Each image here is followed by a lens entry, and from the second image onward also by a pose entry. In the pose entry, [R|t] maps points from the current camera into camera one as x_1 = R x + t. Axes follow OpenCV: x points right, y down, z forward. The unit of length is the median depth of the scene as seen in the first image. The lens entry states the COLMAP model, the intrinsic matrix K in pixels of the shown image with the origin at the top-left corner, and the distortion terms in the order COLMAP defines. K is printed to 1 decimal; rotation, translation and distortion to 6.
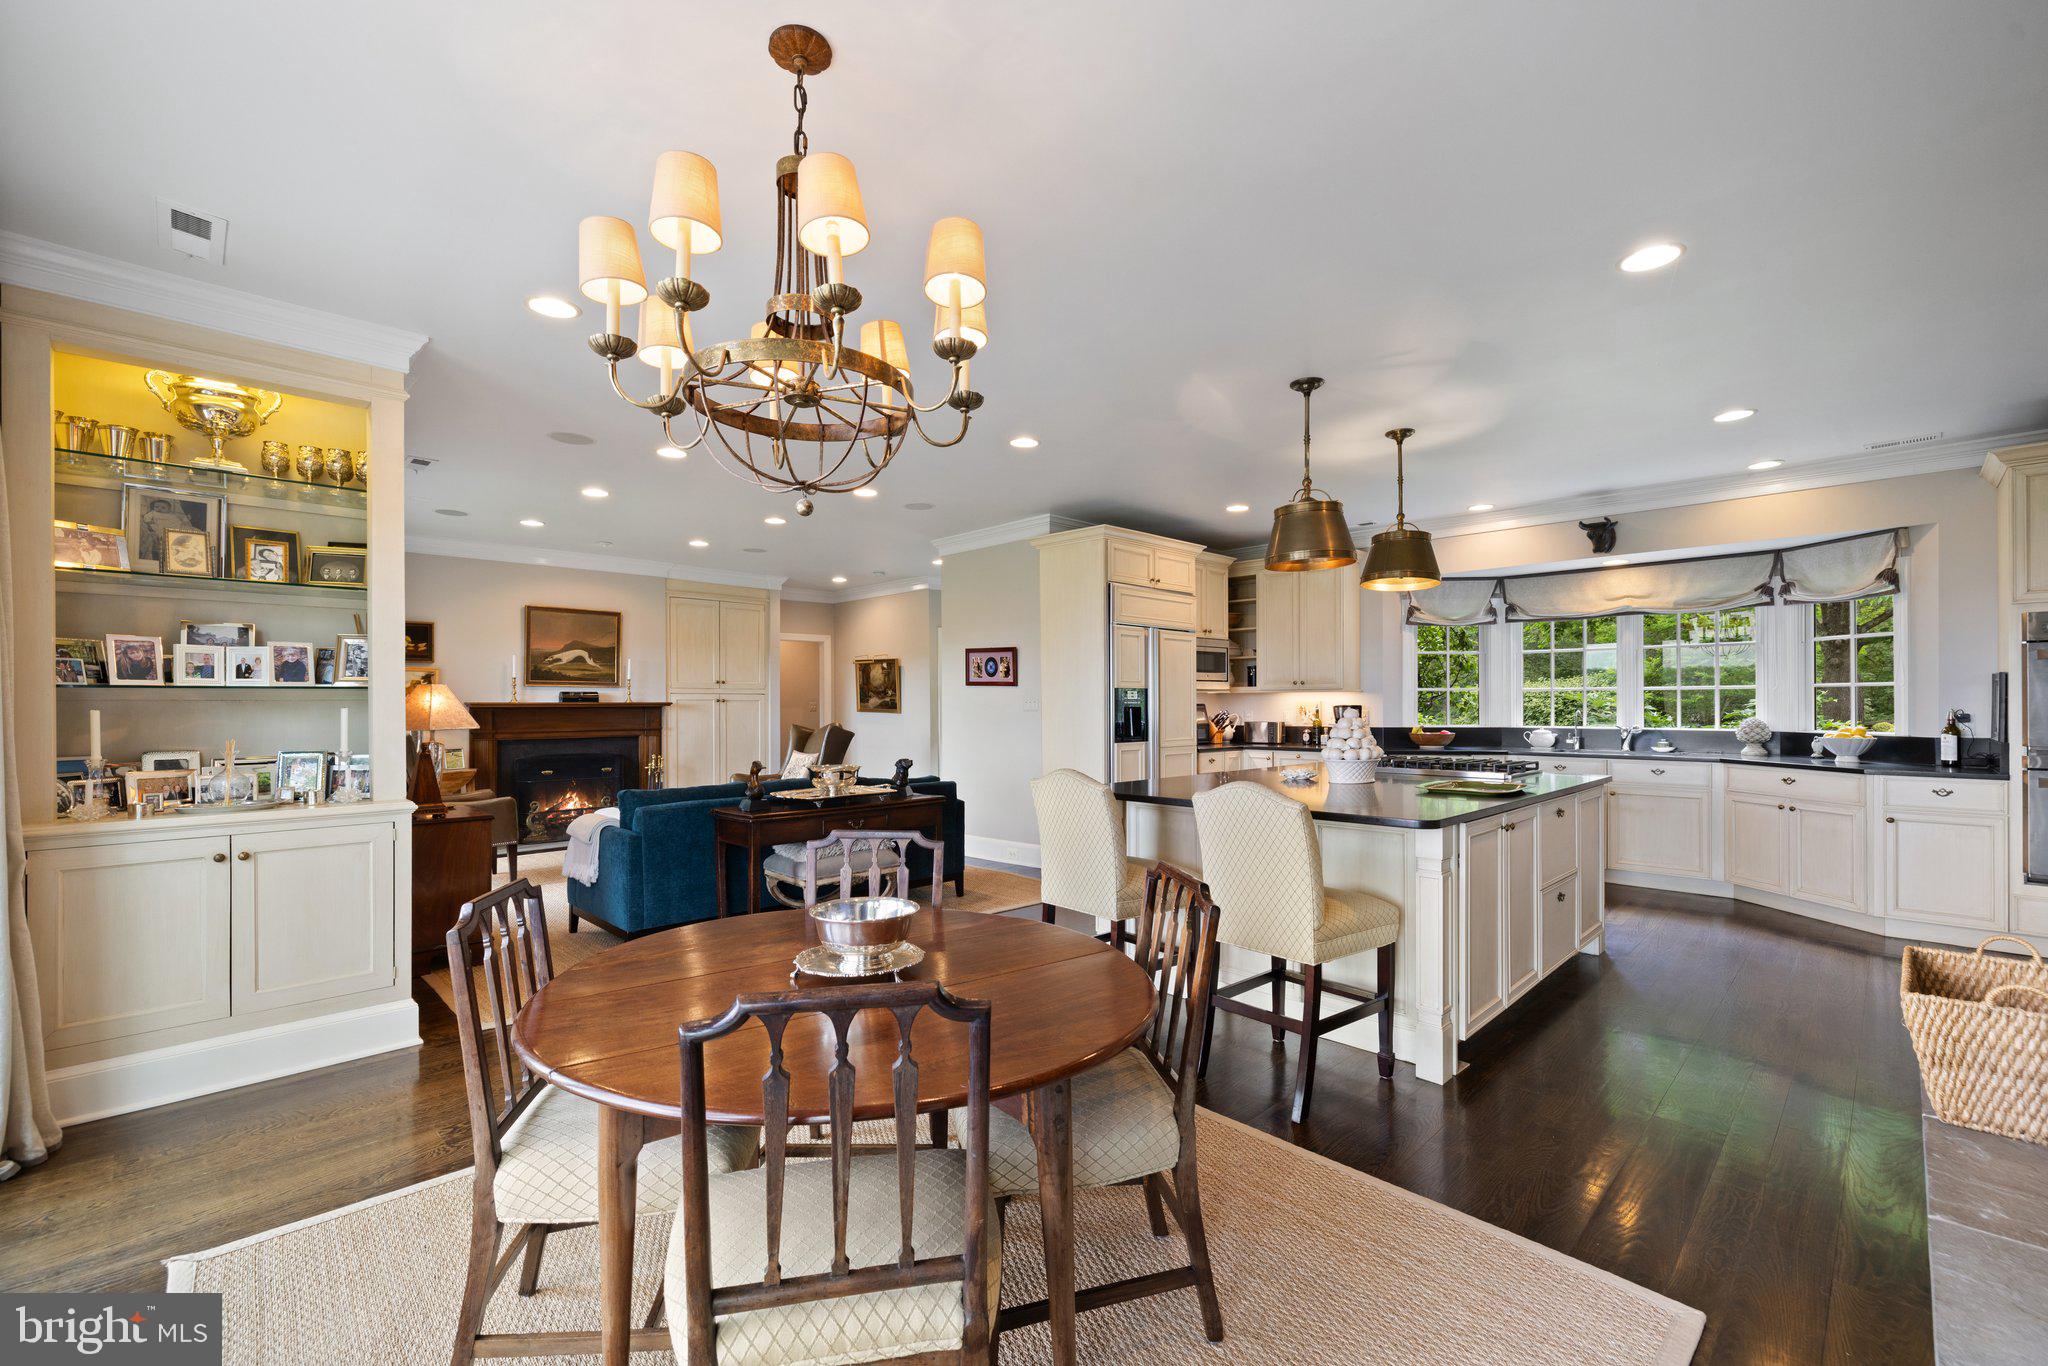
lens RADIAL K [[874.0, 0, 1024.0], [0, 874.0, 683.0], [0, 0, 1]] dist [0.001488, 0.000015]
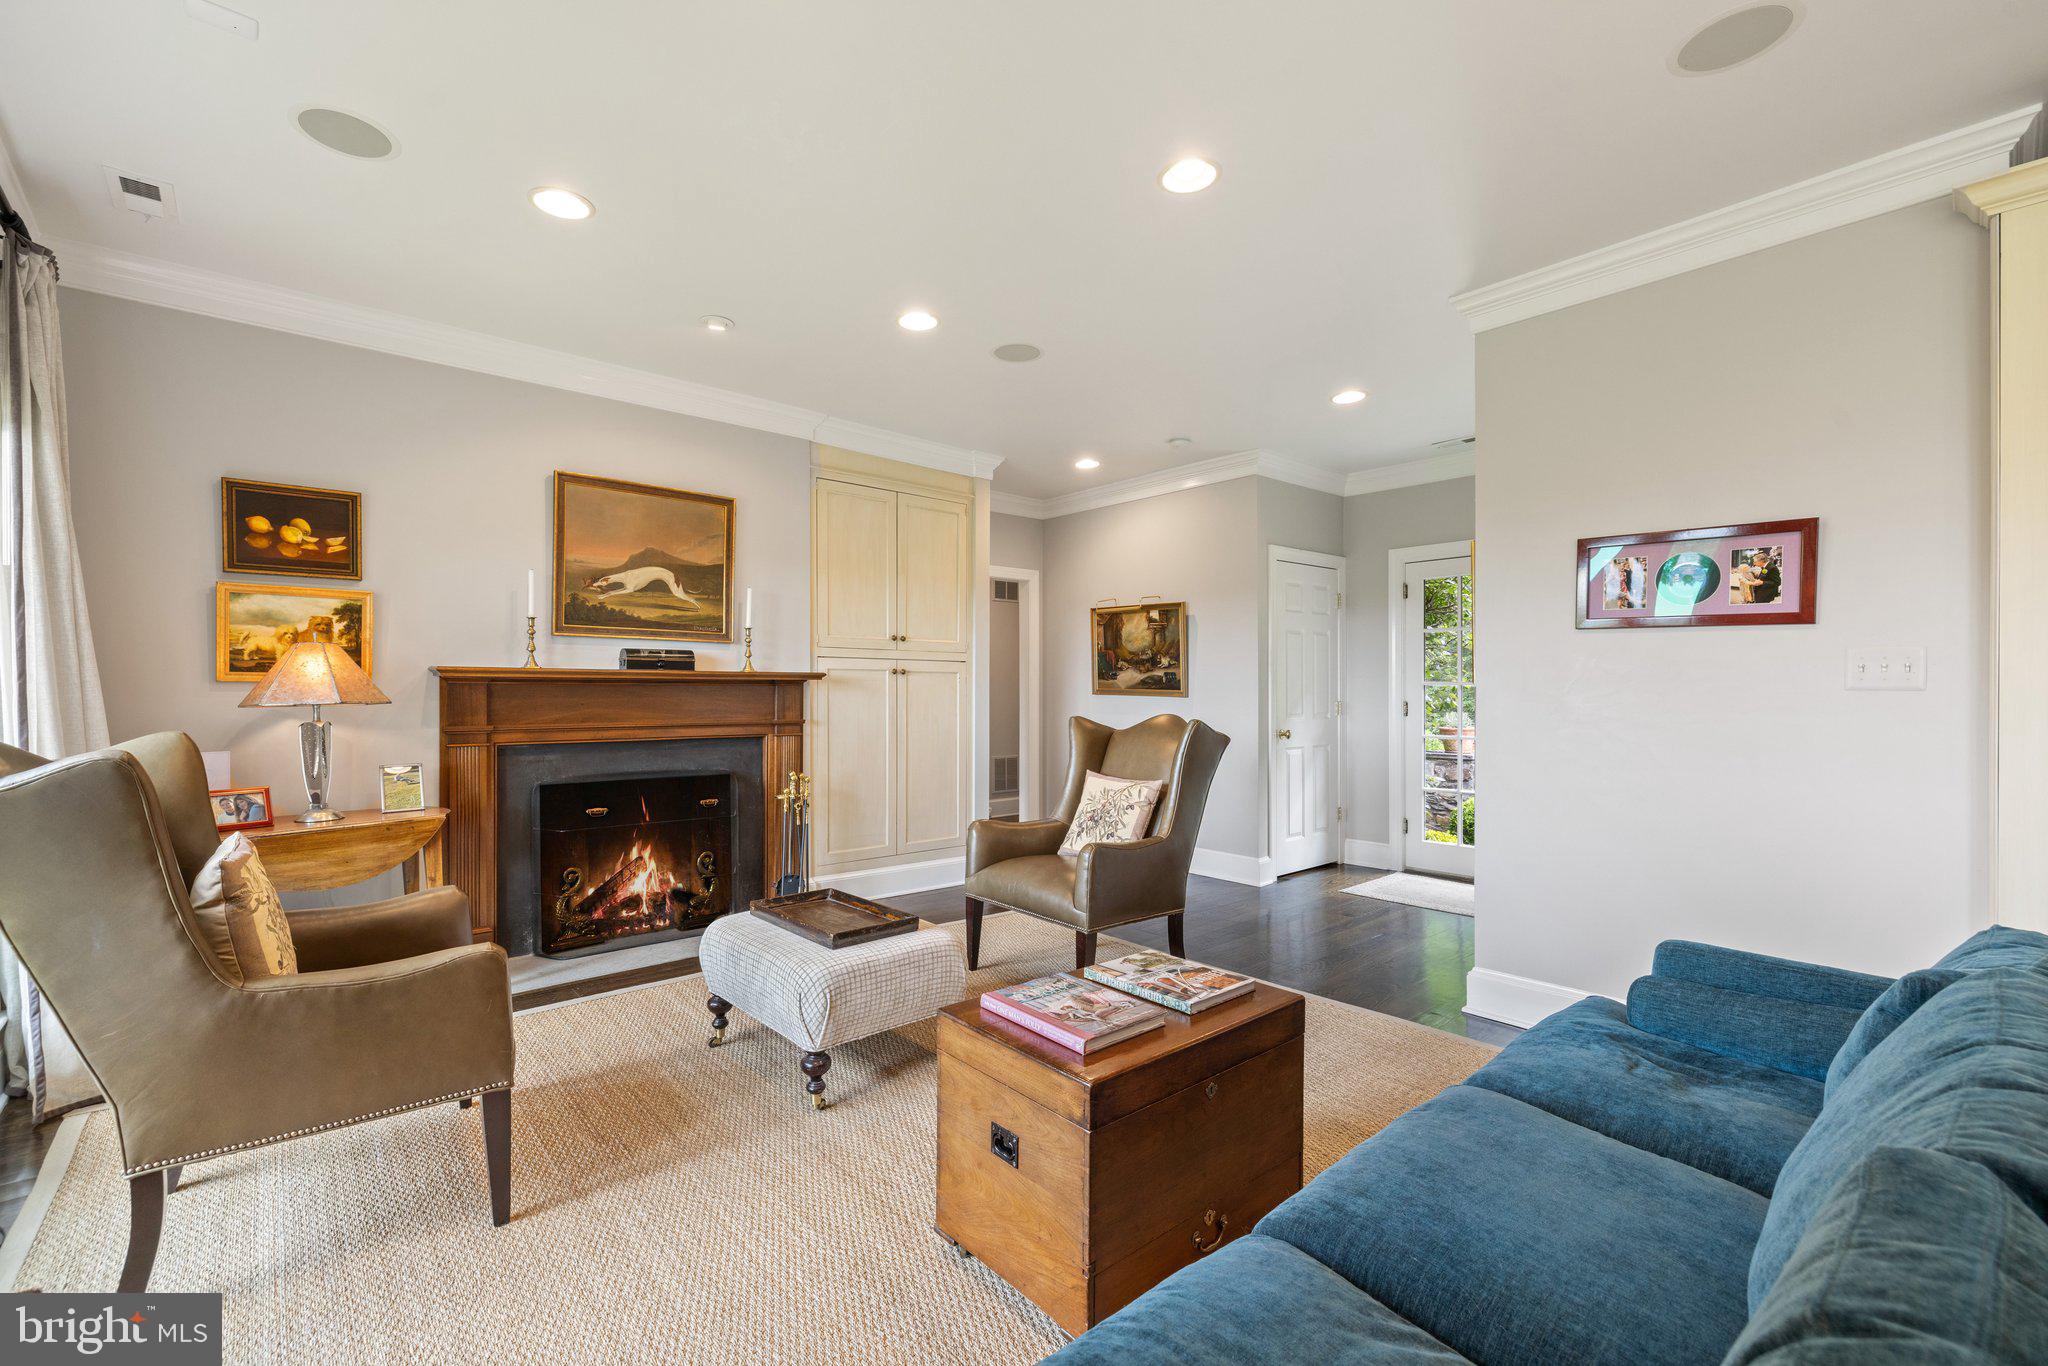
lens RADIAL K [[908.2, 0, 1024.0], [0, 908.2, 683.0], [0, 0, 1]] dist [-0.000540, -0.000071]
pose [[0.999311, 0.004471, -0.036842, -0.269800], [-0.003926, 0.999882, 0.014853, 0.020207], [0.036904, -0.014698, 0.999211, 0.468287]]
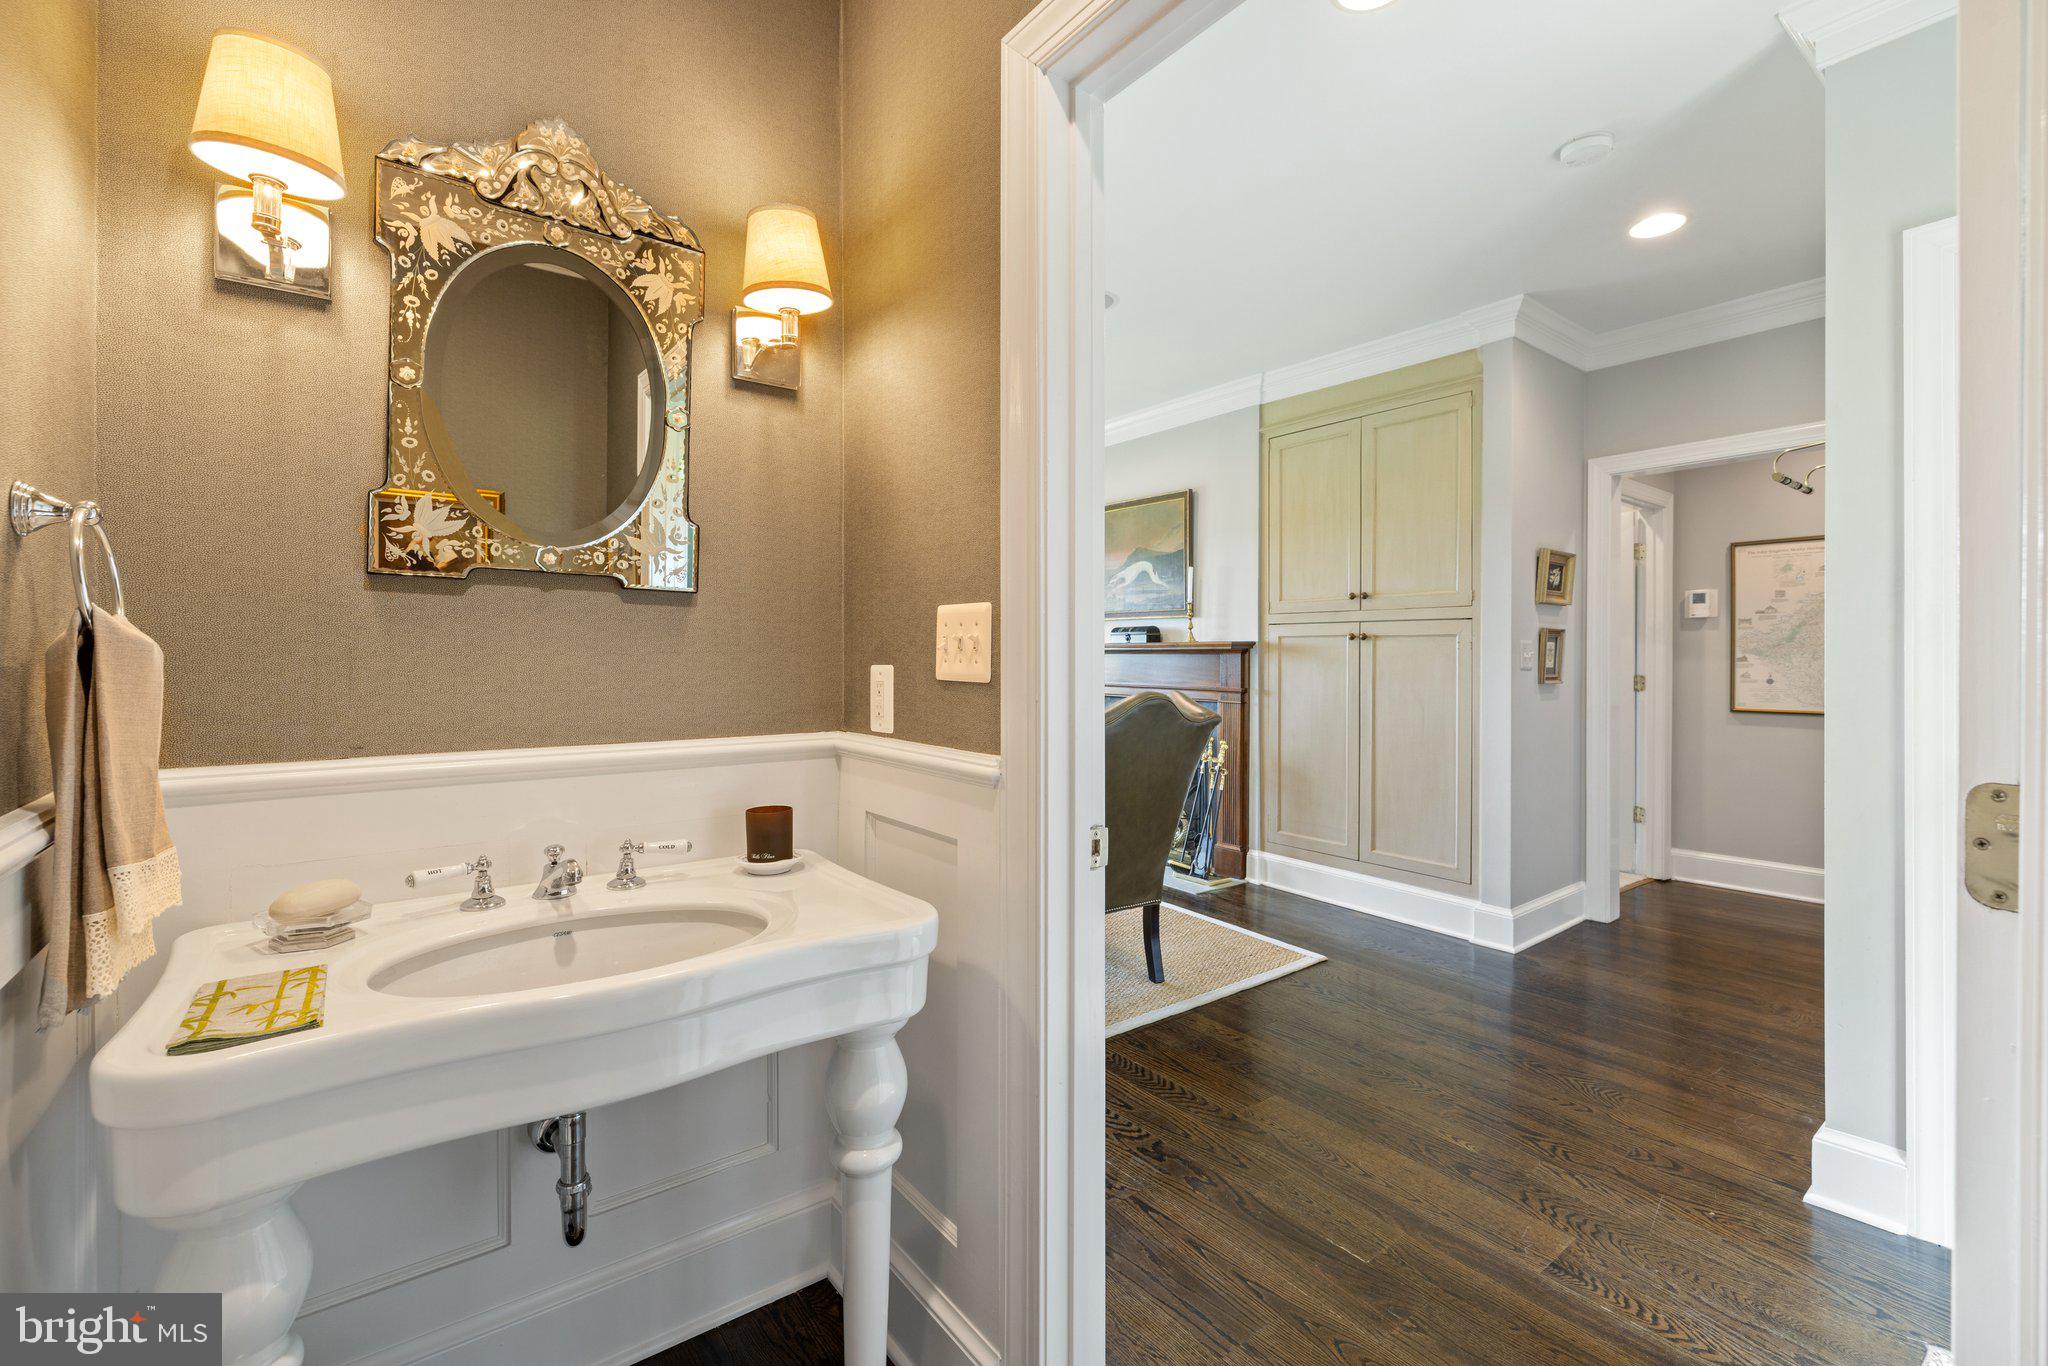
lens RADIAL K [[861.5, 0, 1015.5], [0, 861.5, 656.4], [0, 0, 1]] dist [-0.000721, -0.000062]
pose [[-0.112655, 0.004960, -0.993622, 0.131854], [0.020903, 0.999778, 0.002621, 0.027968], [0.993414, -0.020475, -0.112734, 0.957284]]
